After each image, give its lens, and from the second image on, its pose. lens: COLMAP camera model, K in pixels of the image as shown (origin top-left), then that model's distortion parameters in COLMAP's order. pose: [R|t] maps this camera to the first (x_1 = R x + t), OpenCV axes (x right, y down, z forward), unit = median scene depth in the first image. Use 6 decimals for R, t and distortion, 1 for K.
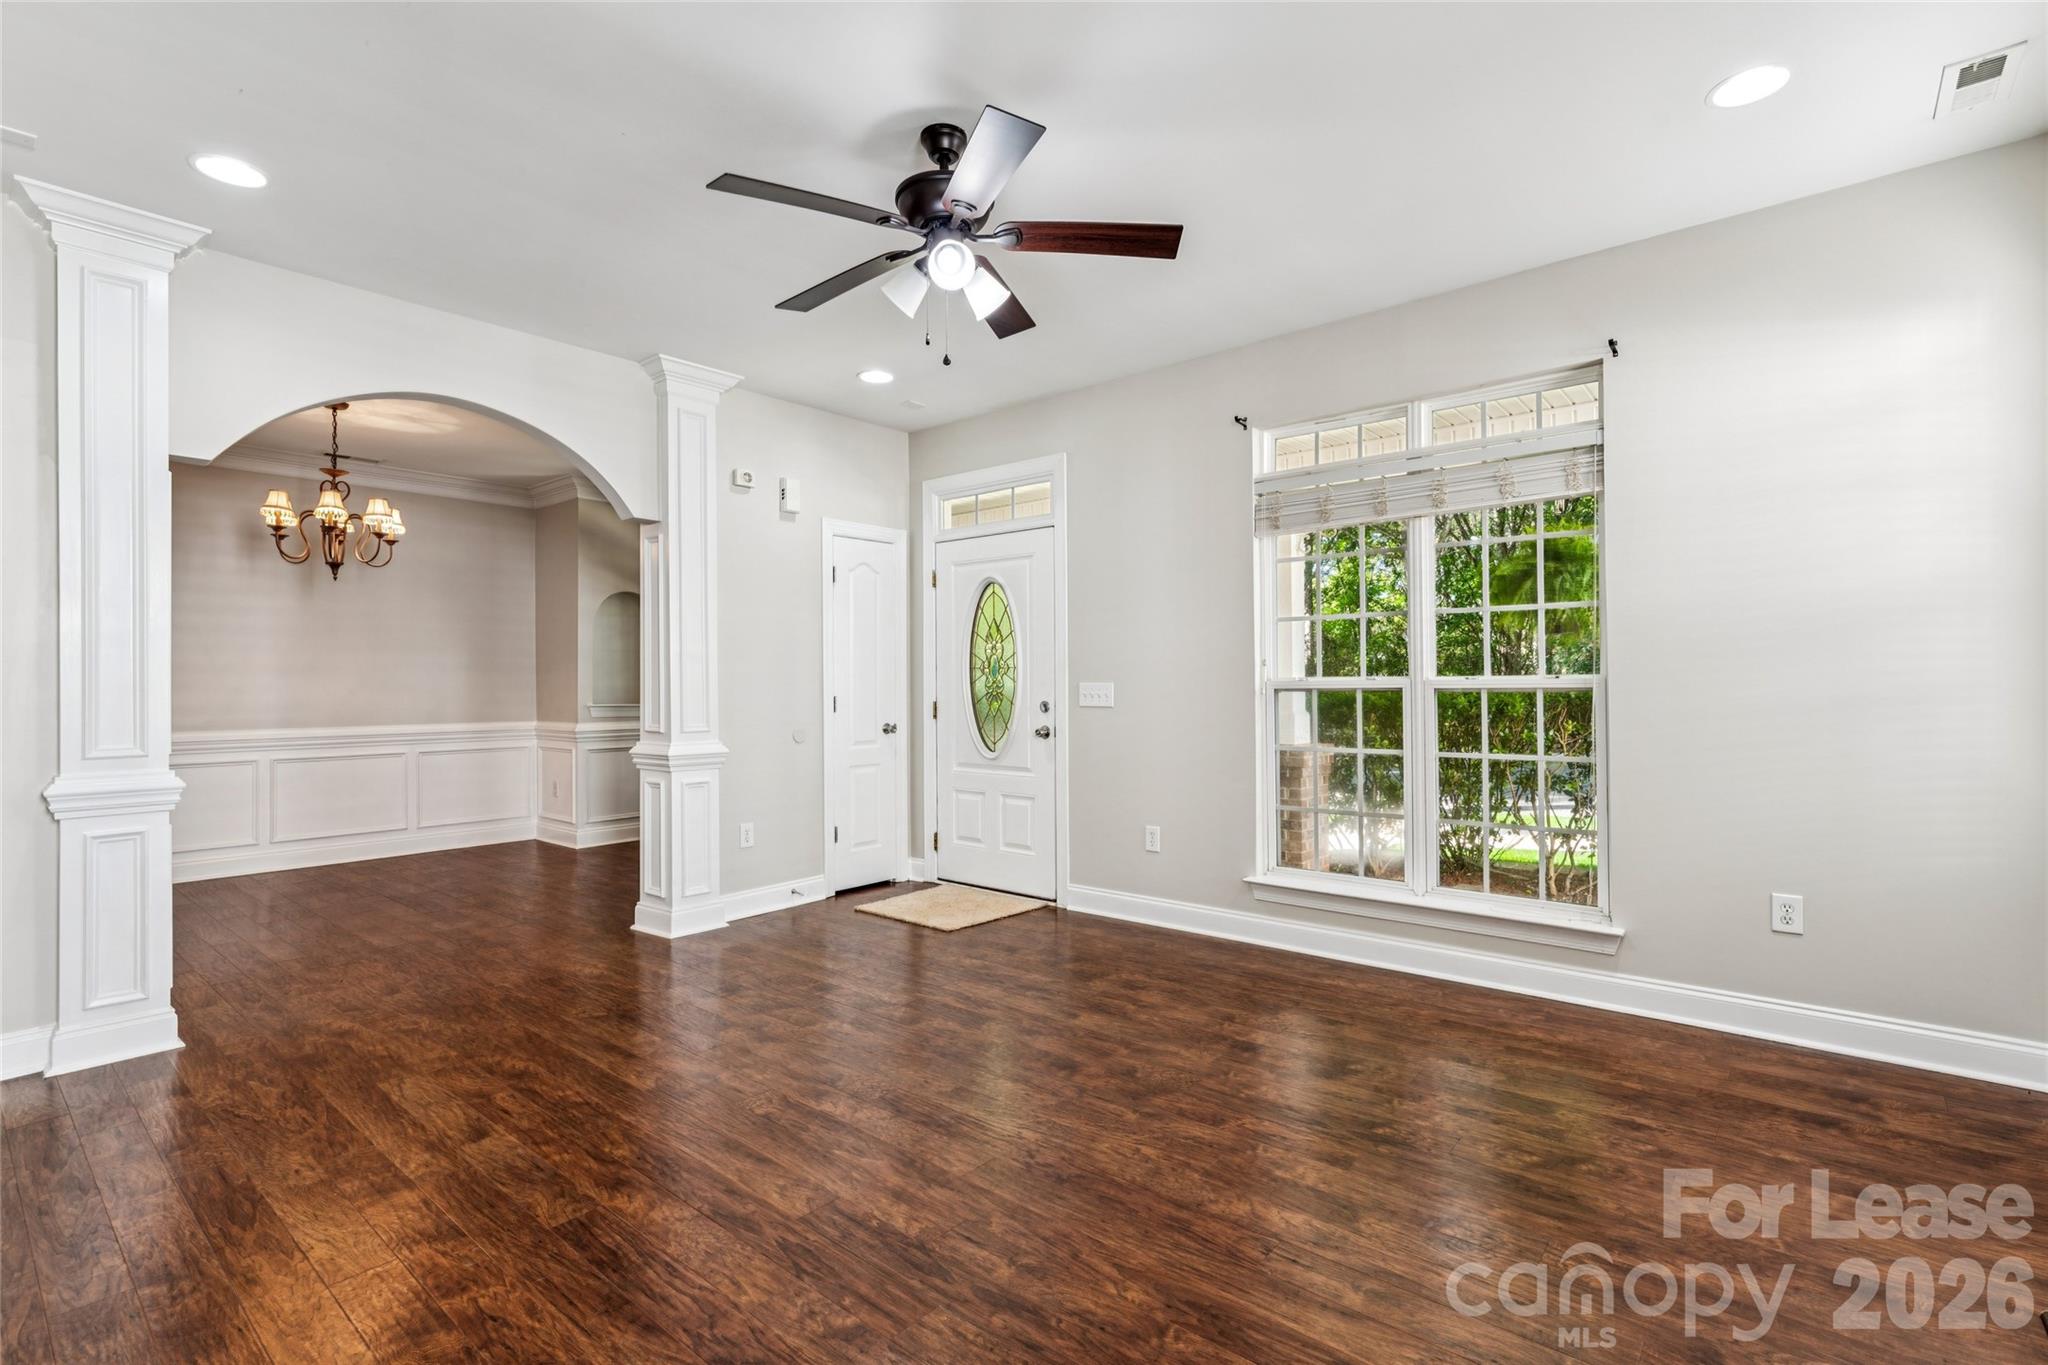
lens RADIAL K [[940.5, 0, 1023.1], [0, 940.5, 679.1], [0, 0, 1]] dist [0.007790, -0.002847]
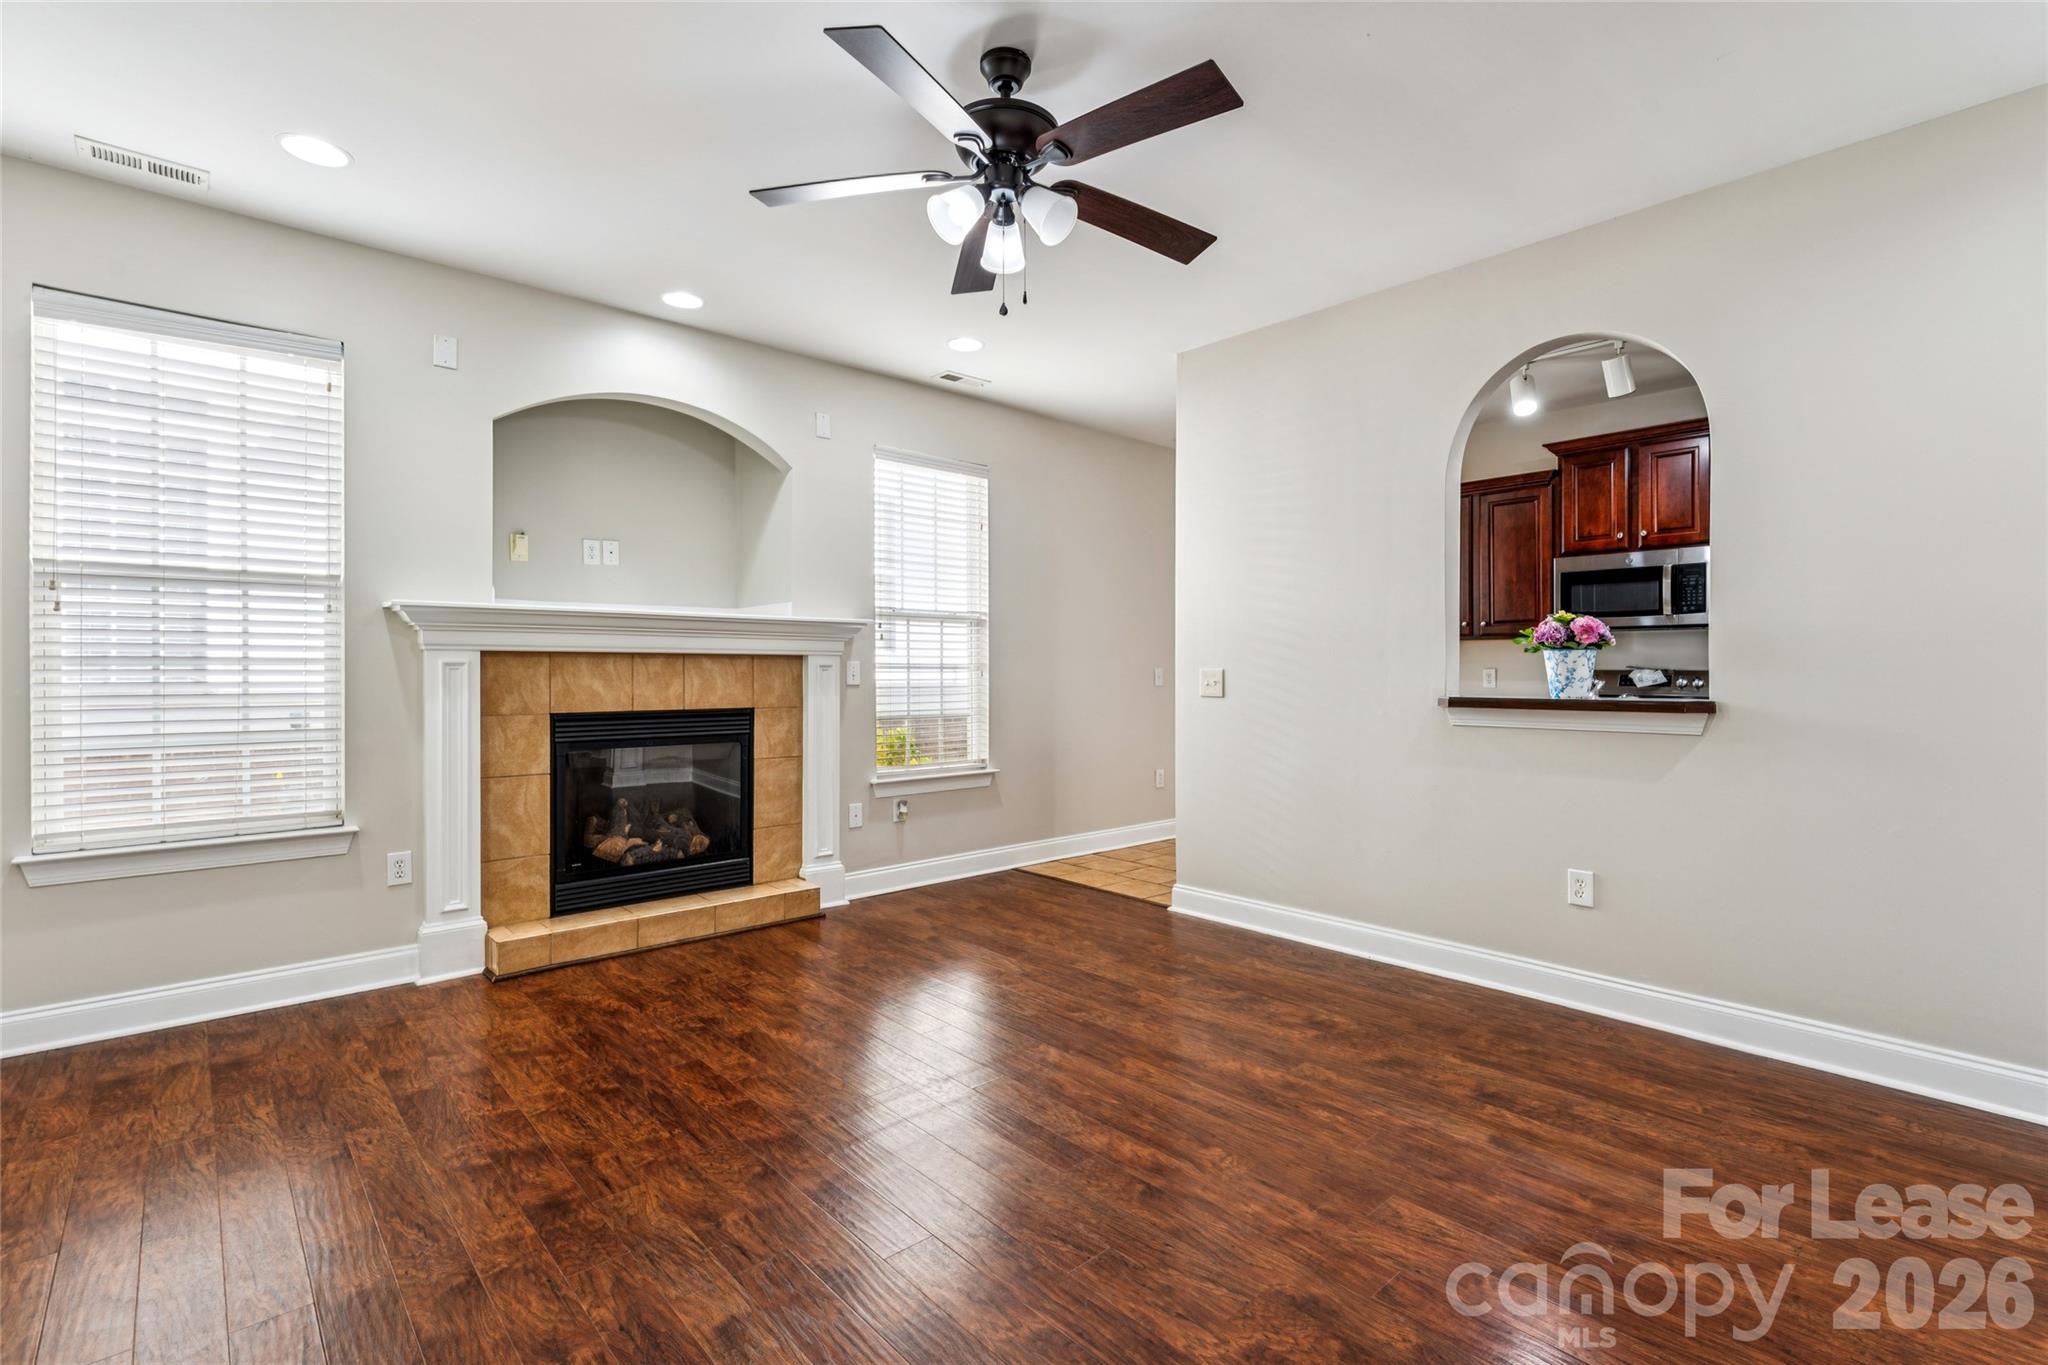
lens RADIAL K [[940.5, 0, 1032.1], [0, 940.5, 664.1], [0, 0, 1]] dist [0.007790, -0.002847]
pose [[-0.992009, 0.007314, 0.125953, -0.160643], [0.005154, 0.999834, -0.017461, 0.013517], [-0.126060, -0.016672, -0.991883, 1.377608]]
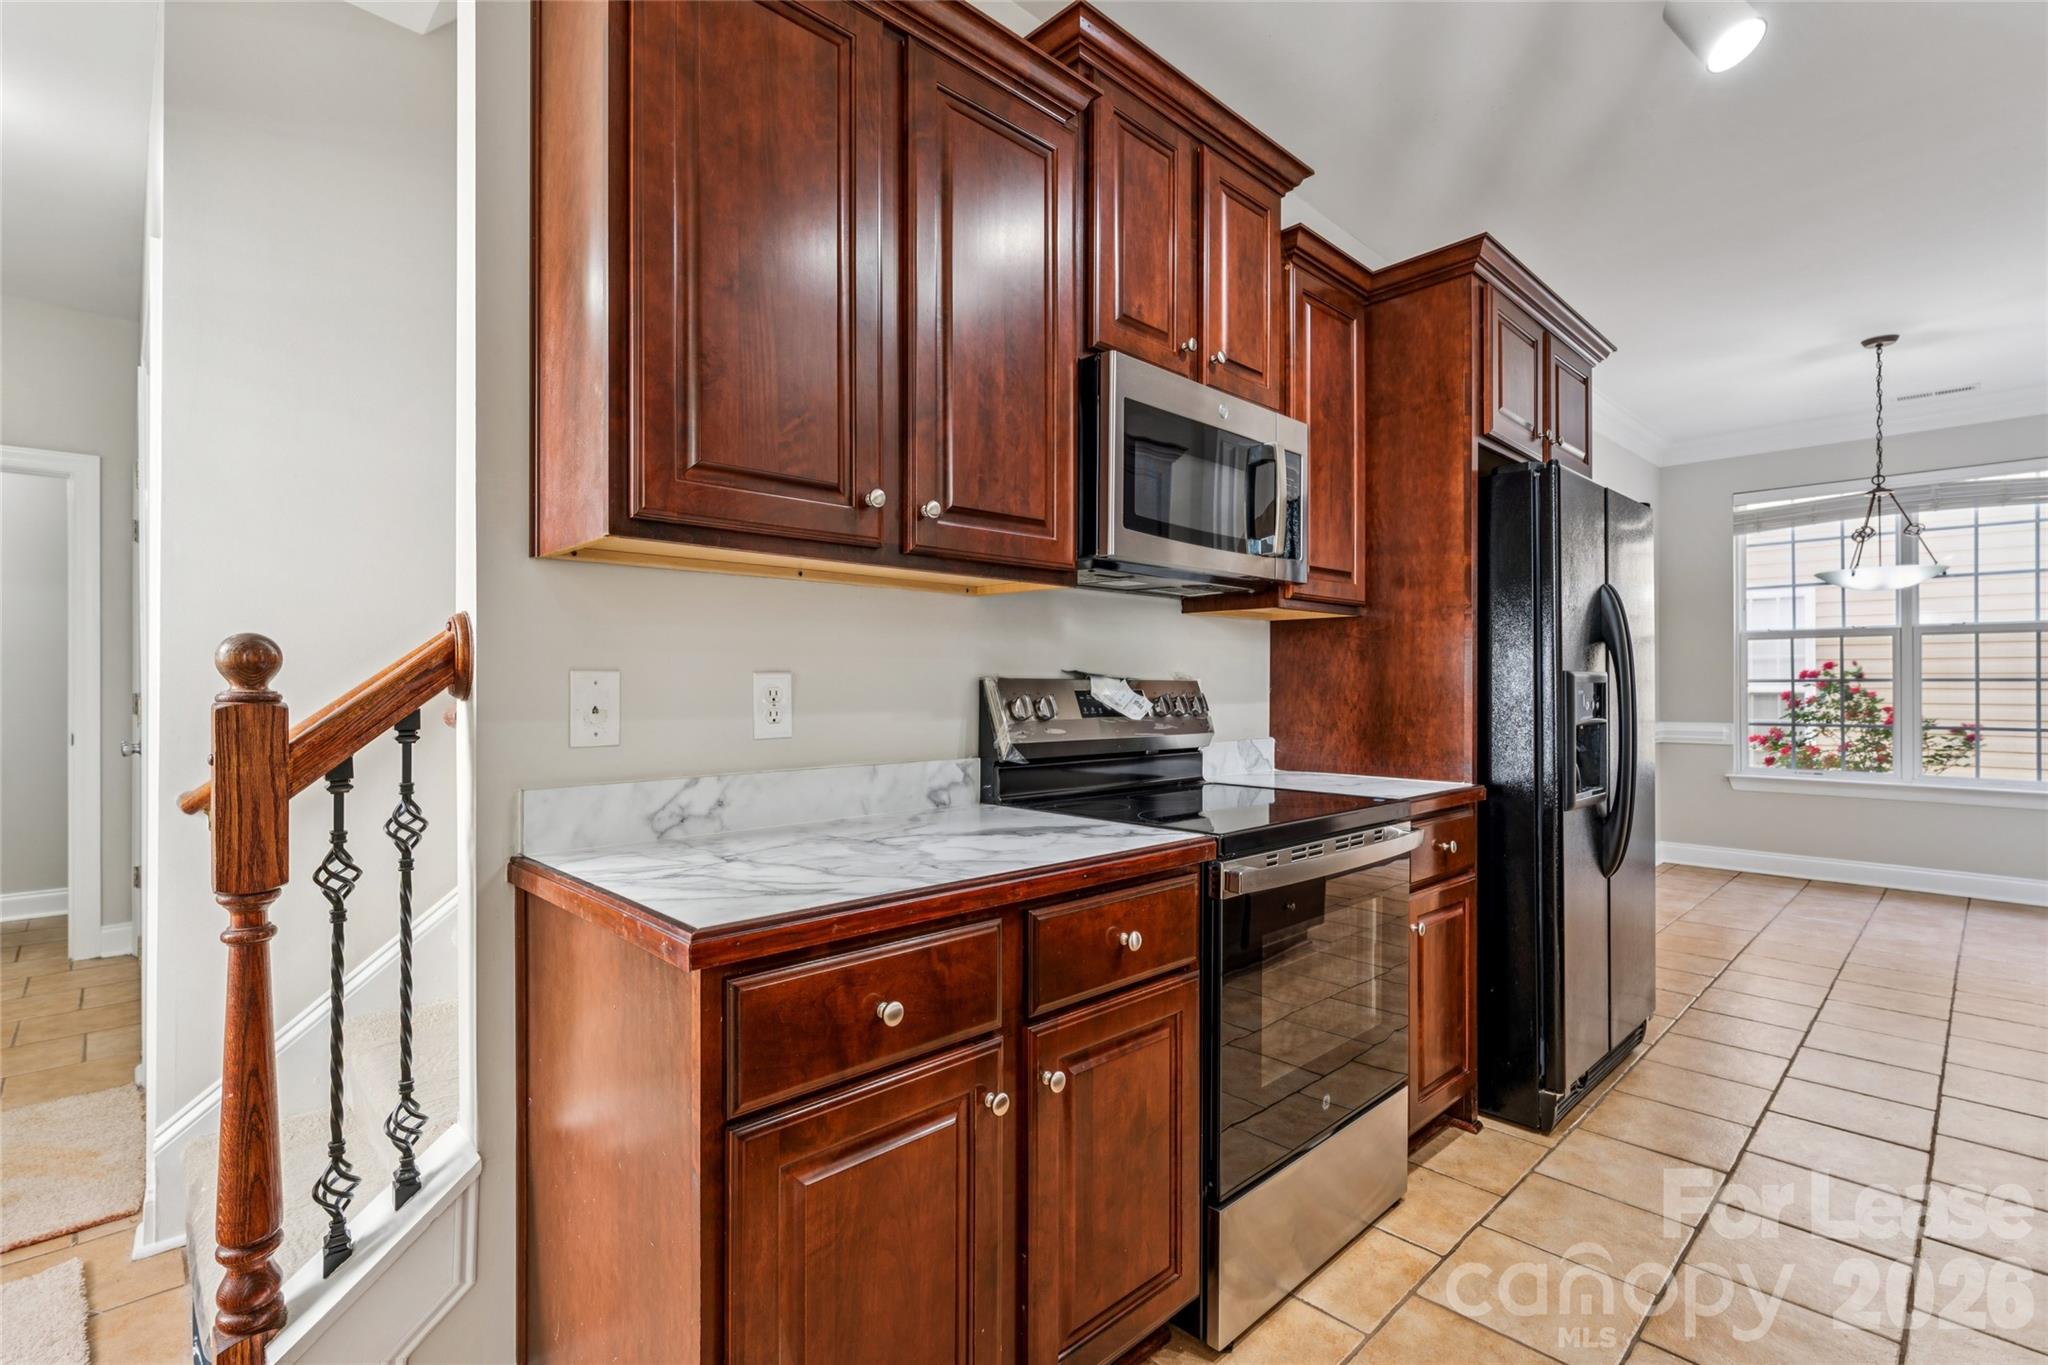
lens RADIAL K [[940.5, 0, 1023.5], [0, 940.5, 688.7], [0, 0, 1]] dist [0.007790, -0.002847]
pose [[-0.102296, 0.002707, -0.994750, -0.282603], [0.012723, 0.999918, 0.001413, 0.005620], [0.994673, -0.012512, -0.102322, -0.176493]]
